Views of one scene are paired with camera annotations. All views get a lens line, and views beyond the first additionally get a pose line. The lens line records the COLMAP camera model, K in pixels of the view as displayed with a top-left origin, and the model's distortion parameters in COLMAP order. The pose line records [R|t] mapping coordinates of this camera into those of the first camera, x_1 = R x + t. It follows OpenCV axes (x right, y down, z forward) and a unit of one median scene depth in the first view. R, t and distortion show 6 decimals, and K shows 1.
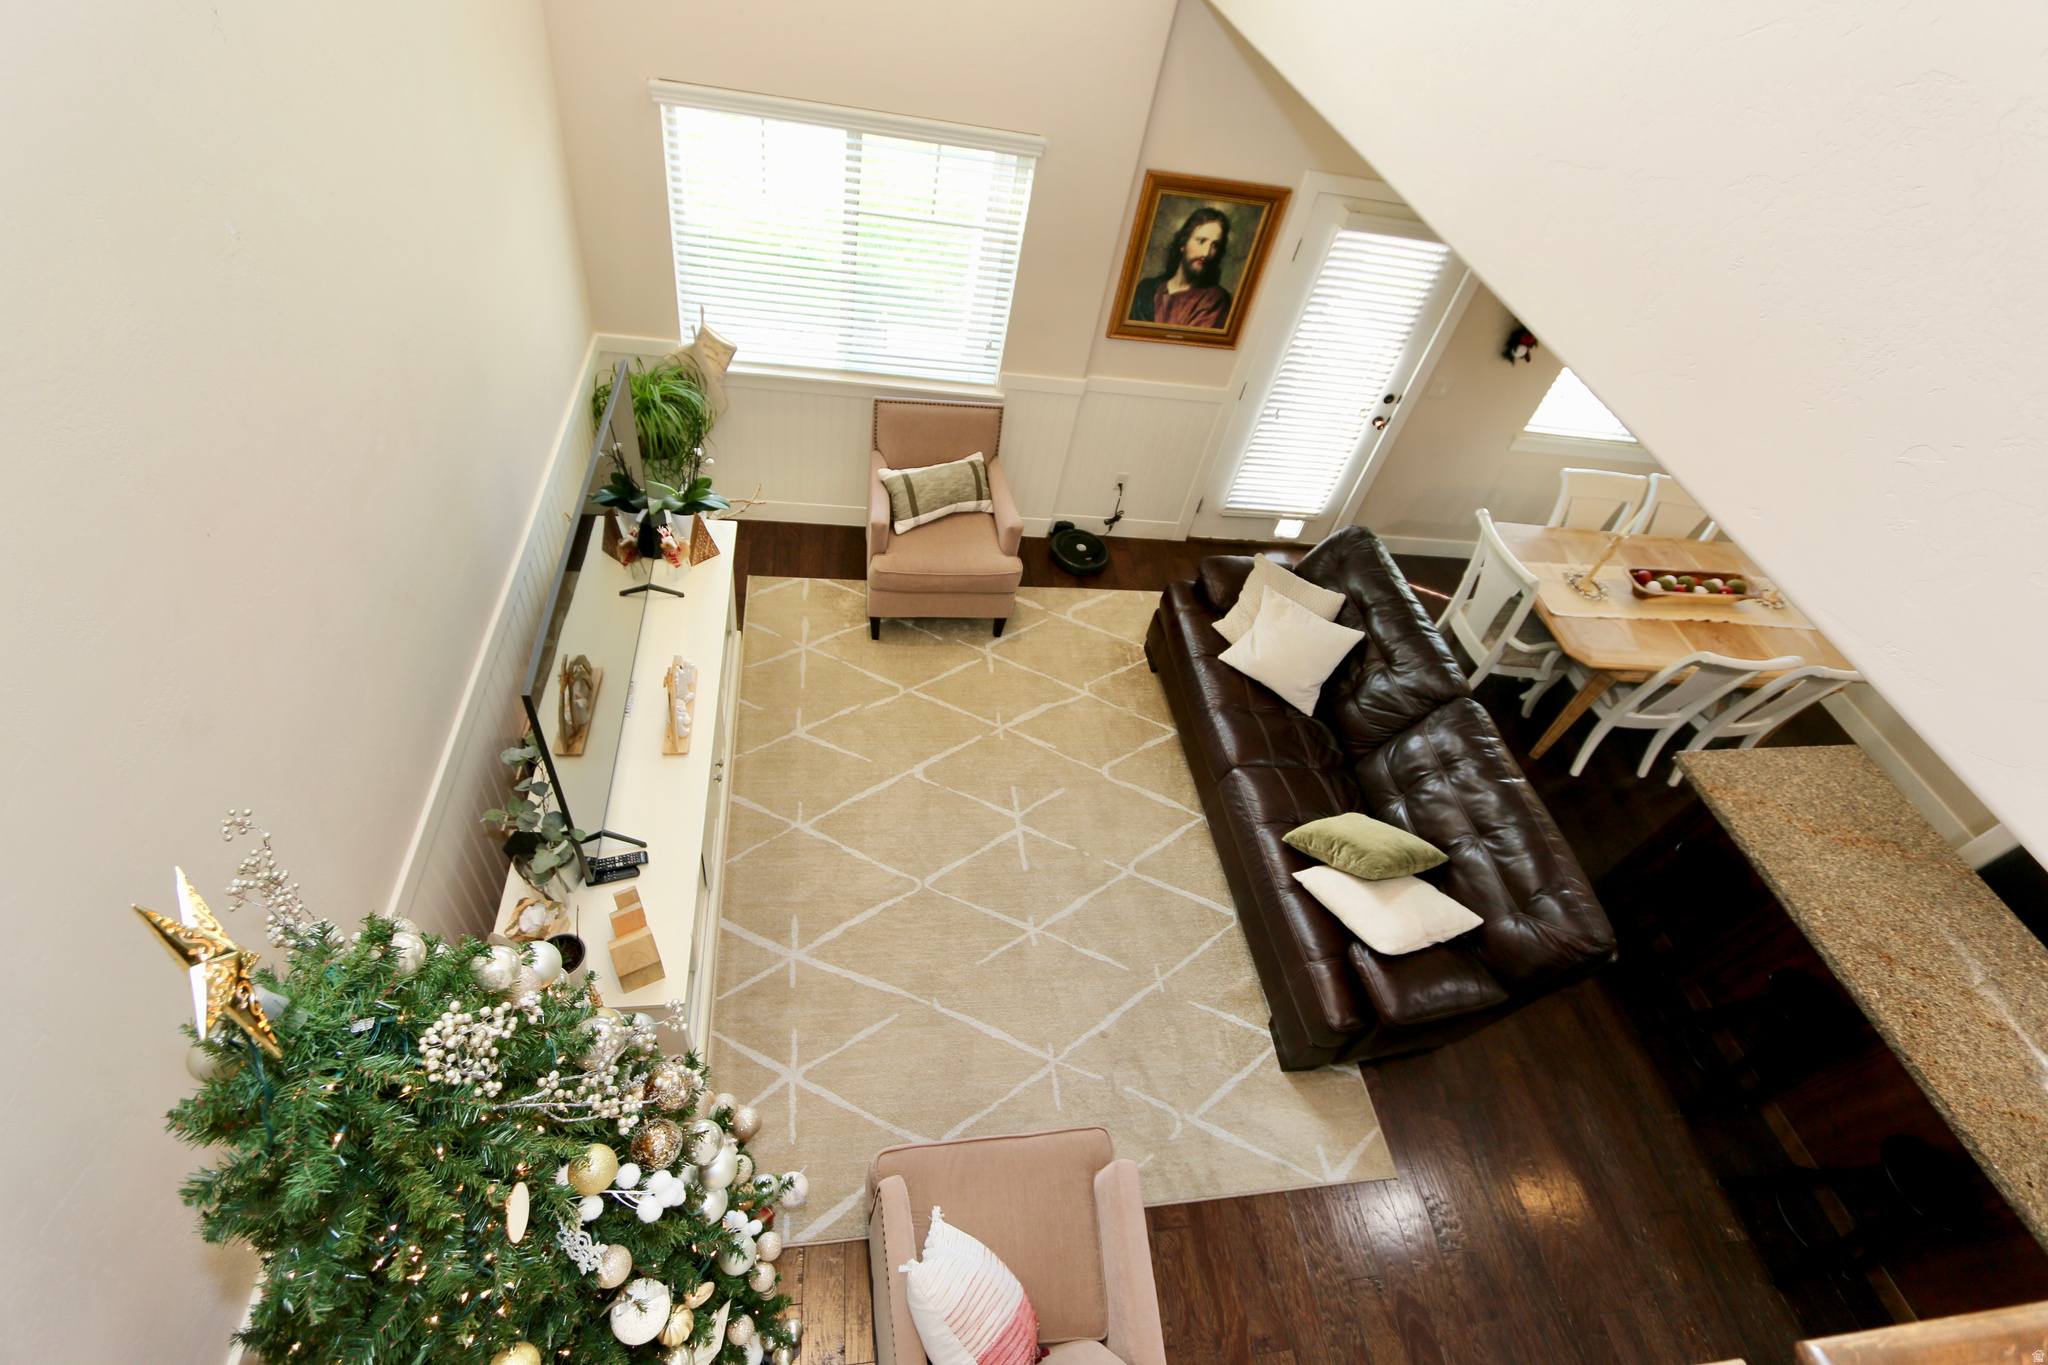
lens RADIAL K [[934.3, 0, 1020.1], [0, 934.3, 666.1], [0, 0, 1]] dist [-0.014287, 0.000767]
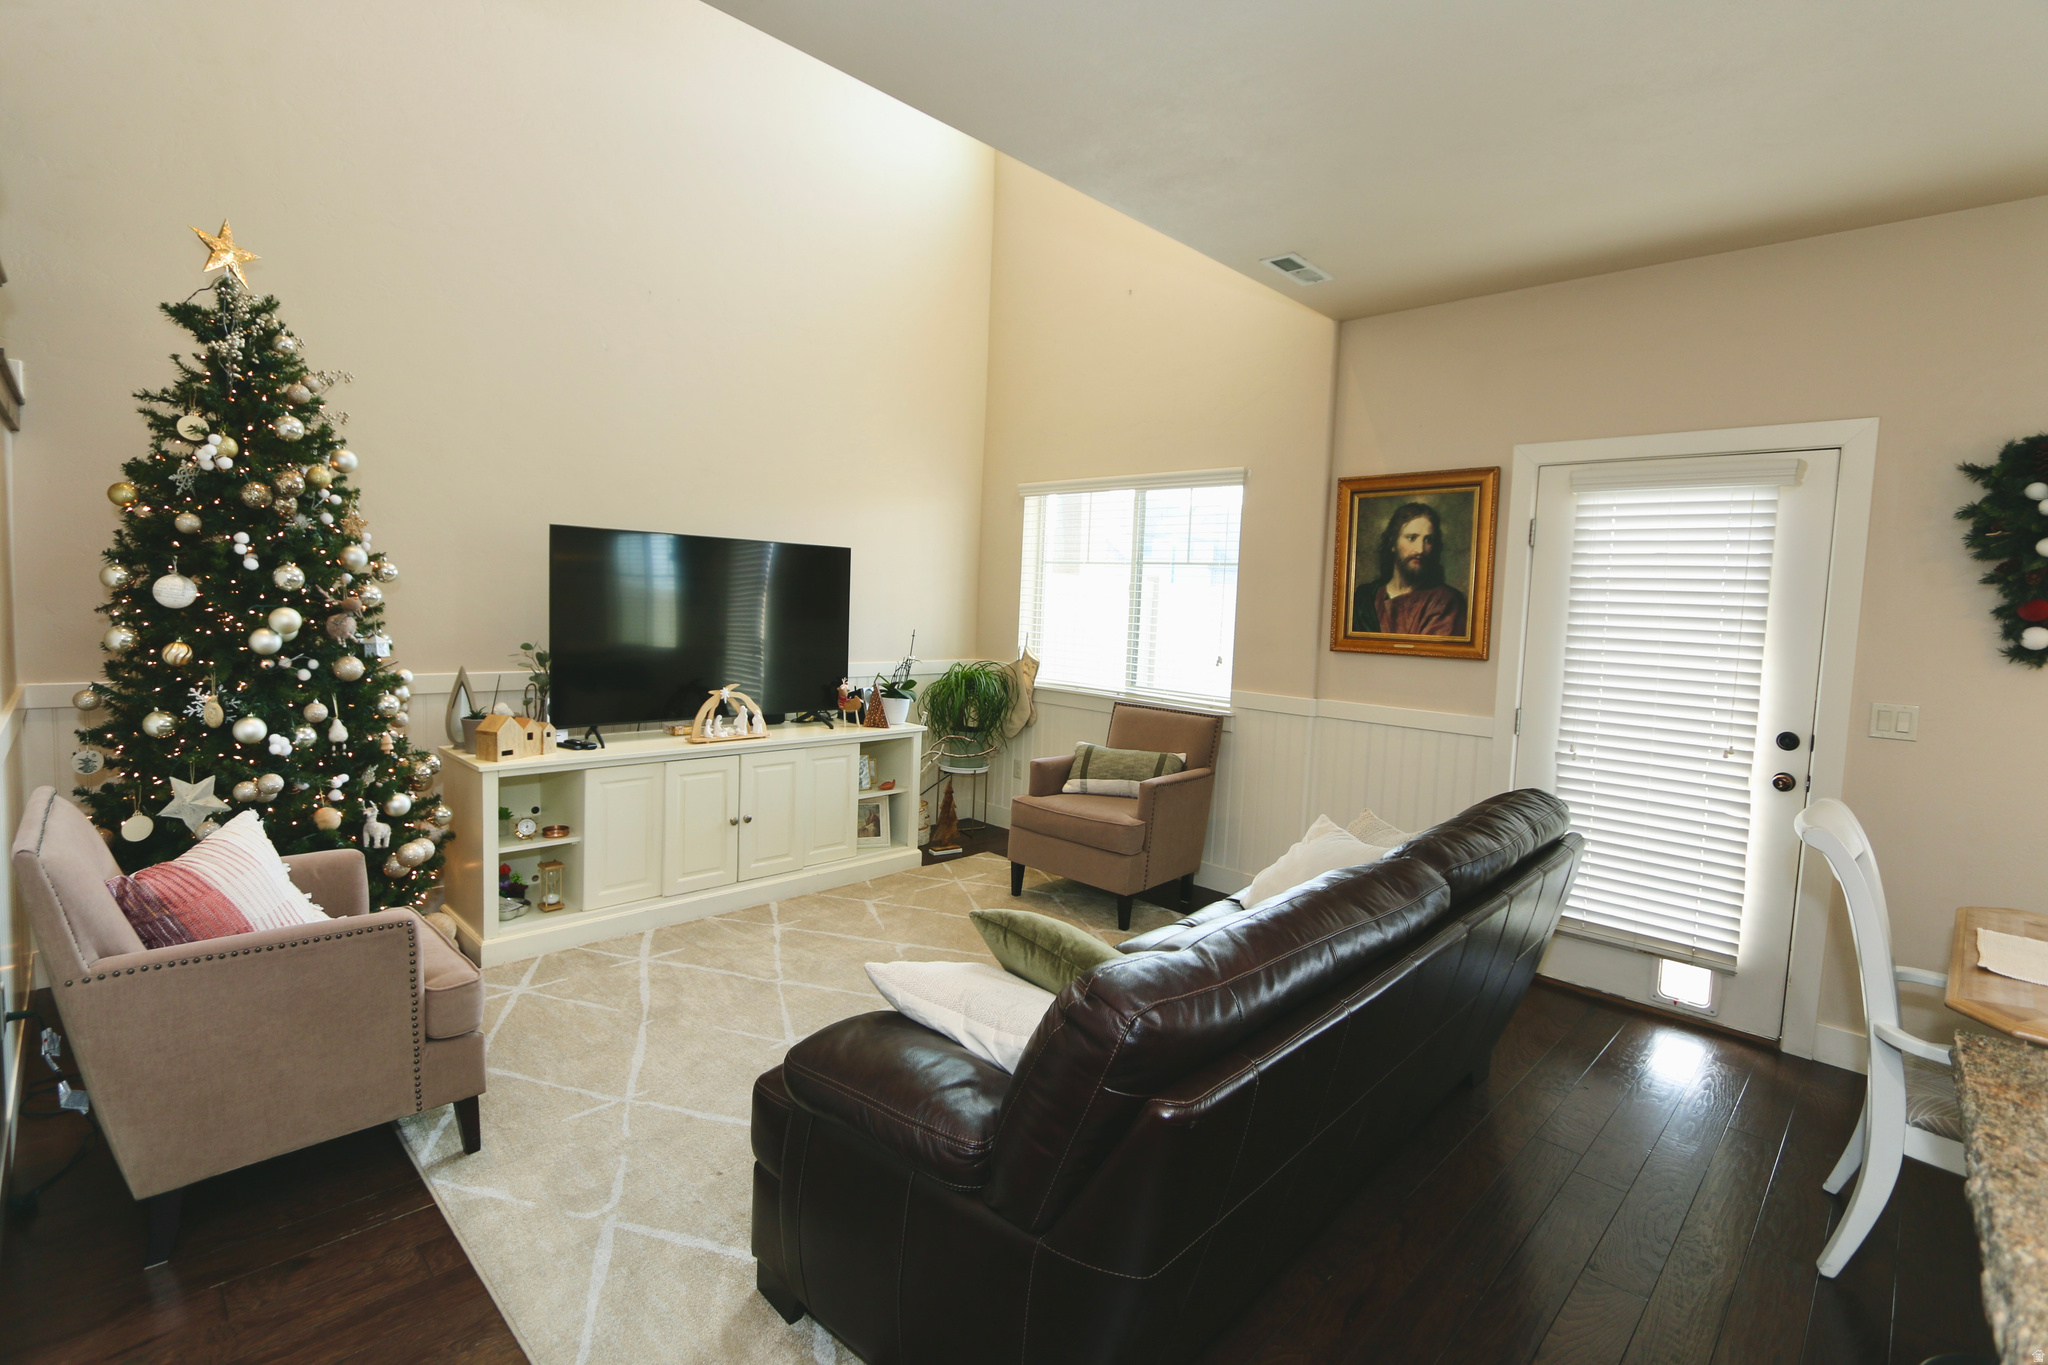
lens RADIAL K [[934.3, 0, 1020.1], [0, 934.3, 666.1], [0, 0, 1]] dist [-0.014287, 0.000767]
pose [[0.617078, -0.088658, -0.781892, 0.661517], [-0.527223, 0.691055, -0.494448, 0.298474], [0.584167, 0.717344, 0.379692, 0.498084]]
